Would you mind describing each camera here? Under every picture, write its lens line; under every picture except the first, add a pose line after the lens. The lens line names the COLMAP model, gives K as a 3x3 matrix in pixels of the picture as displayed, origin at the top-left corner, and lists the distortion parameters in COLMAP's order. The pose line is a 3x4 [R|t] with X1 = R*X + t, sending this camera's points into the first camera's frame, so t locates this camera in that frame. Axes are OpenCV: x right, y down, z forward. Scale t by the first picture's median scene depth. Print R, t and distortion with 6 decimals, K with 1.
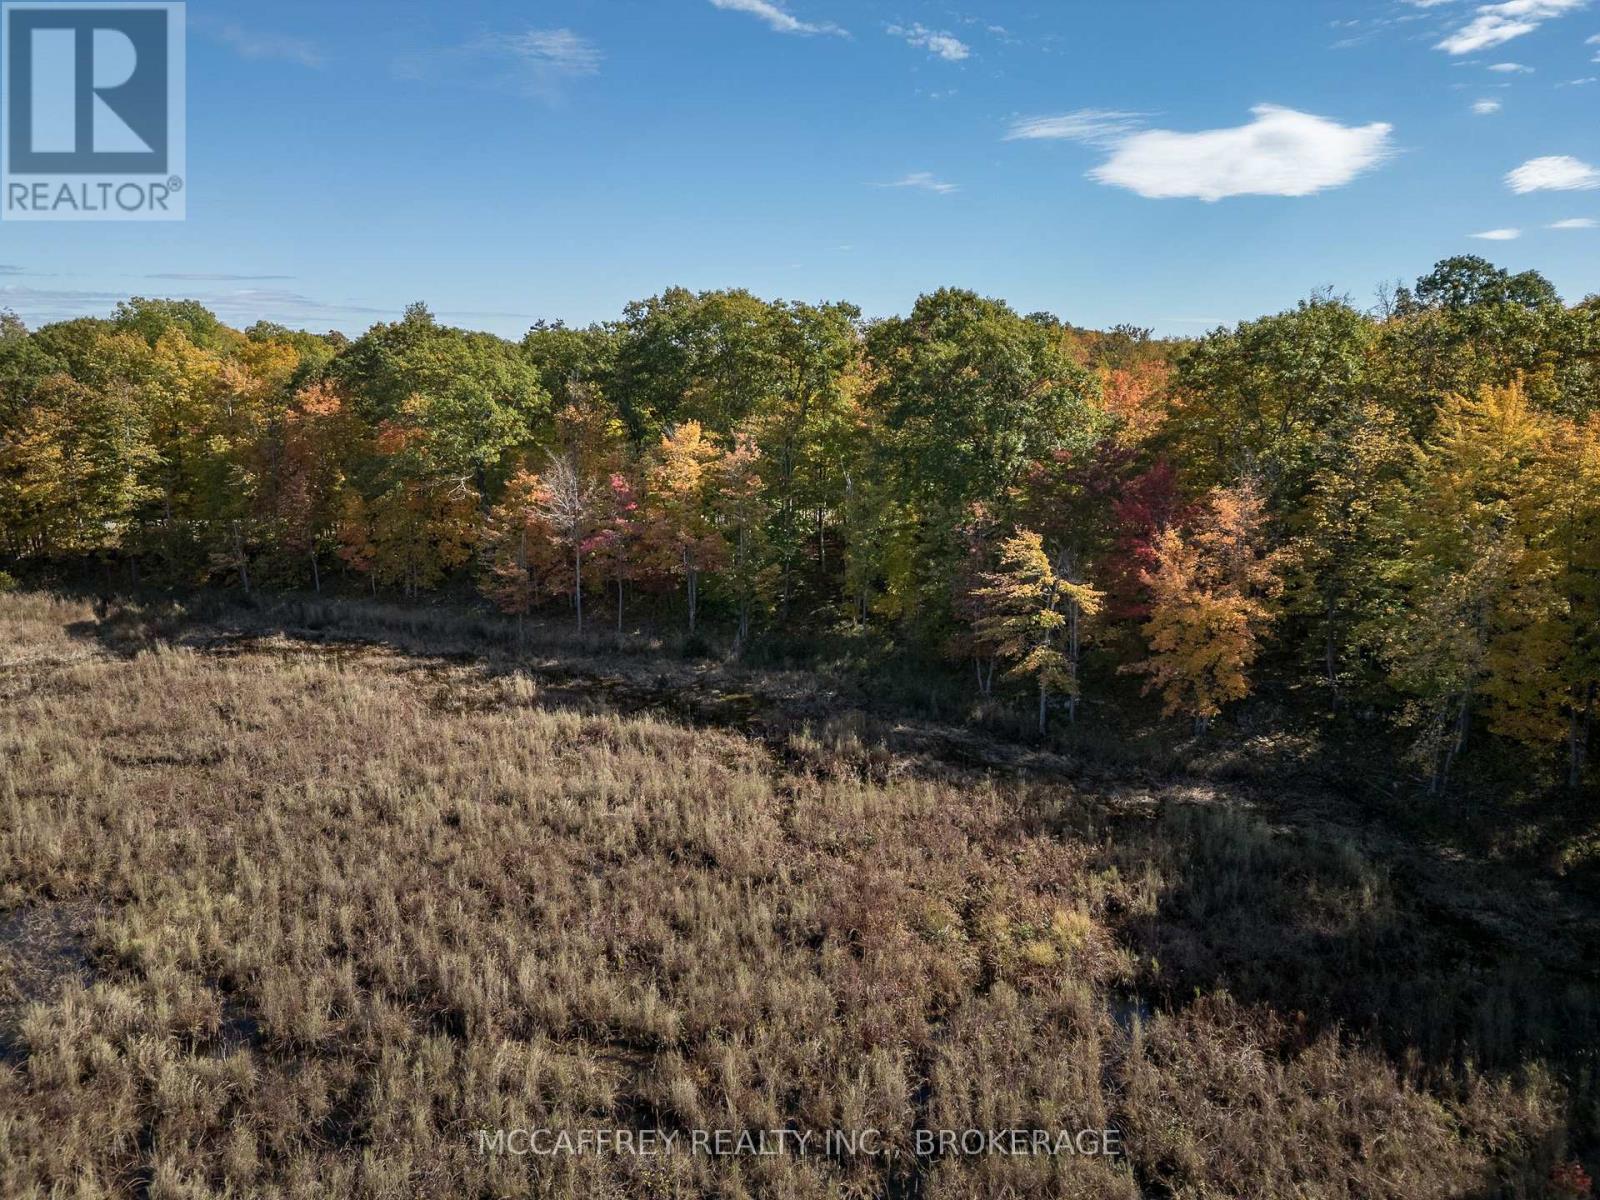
lens RADIAL K [[1127.7, 0, 791.5], [0, 1127.7, 607.2], [0, 0, 1]] dist [0.061544, -0.044779]
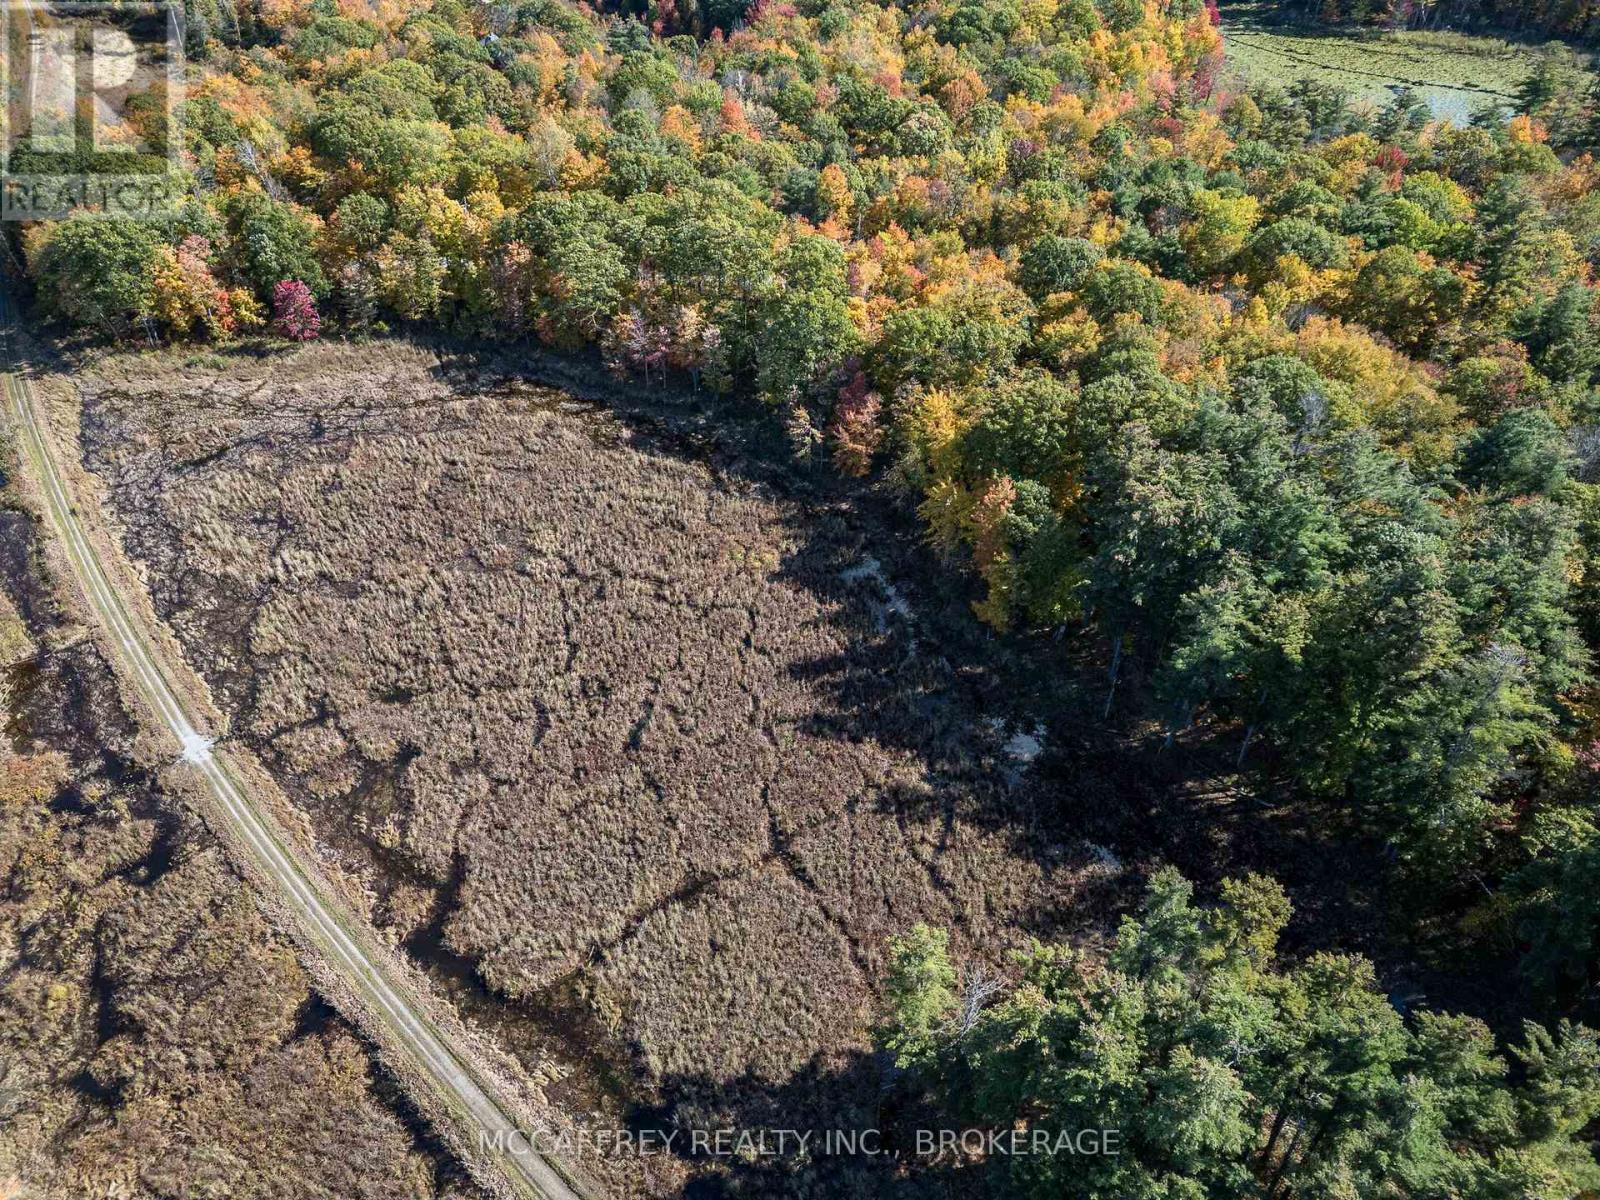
lens RADIAL K [[1127.7, 0, 801.9], [0, 1127.7, 612.7], [0, 0, 1]] dist [0.061544, -0.044779]
pose [[0.996283, 0.062663, -0.059110, 0.483862], [-0.026971, 0.878589, 0.476817, -1.143950], [0.081812, -0.473450, 0.877013, -2.031489]]
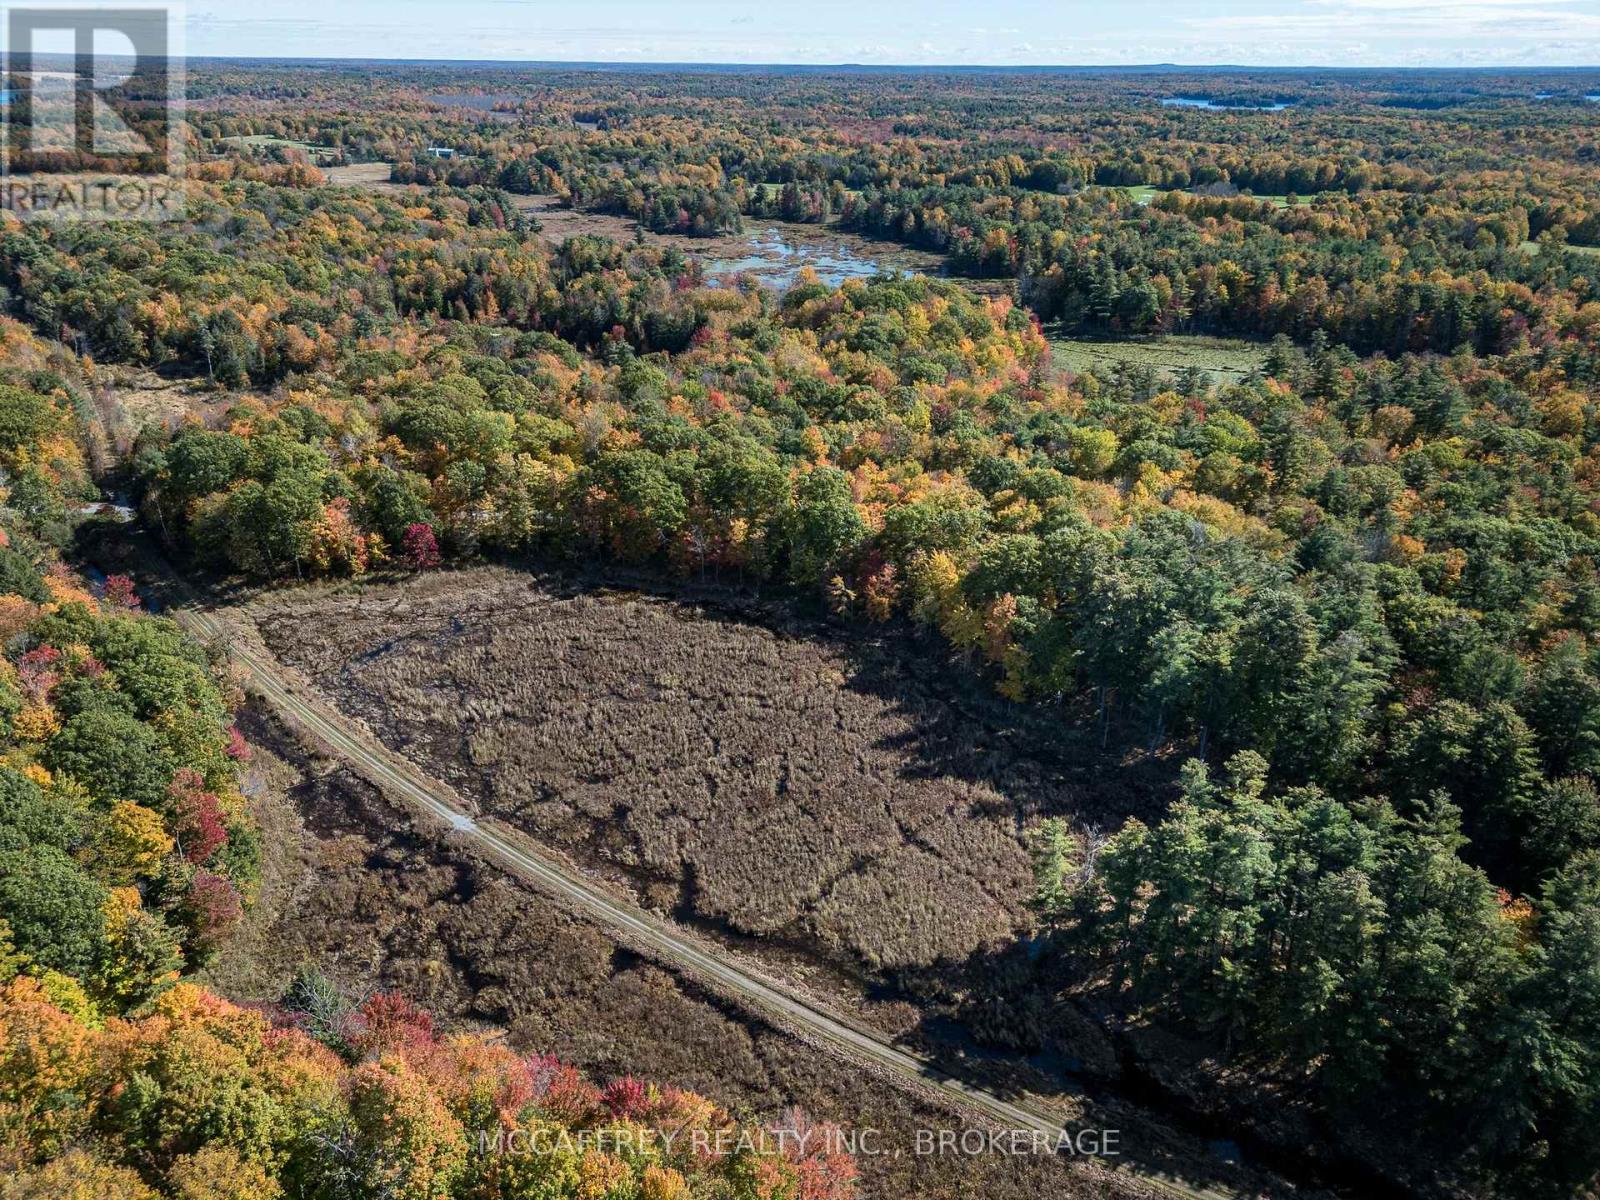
lens RADIAL K [[1127.7, 0, 801.7], [0, 1127.7, 599.8], [0, 0, 1]] dist [0.061544, -0.044779]
pose [[0.997507, -0.023914, 0.066398, -0.209806], [0.008452, 0.974547, 0.224023, -1.016084], [-0.070065, -0.222903, 0.972319, -3.286439]]
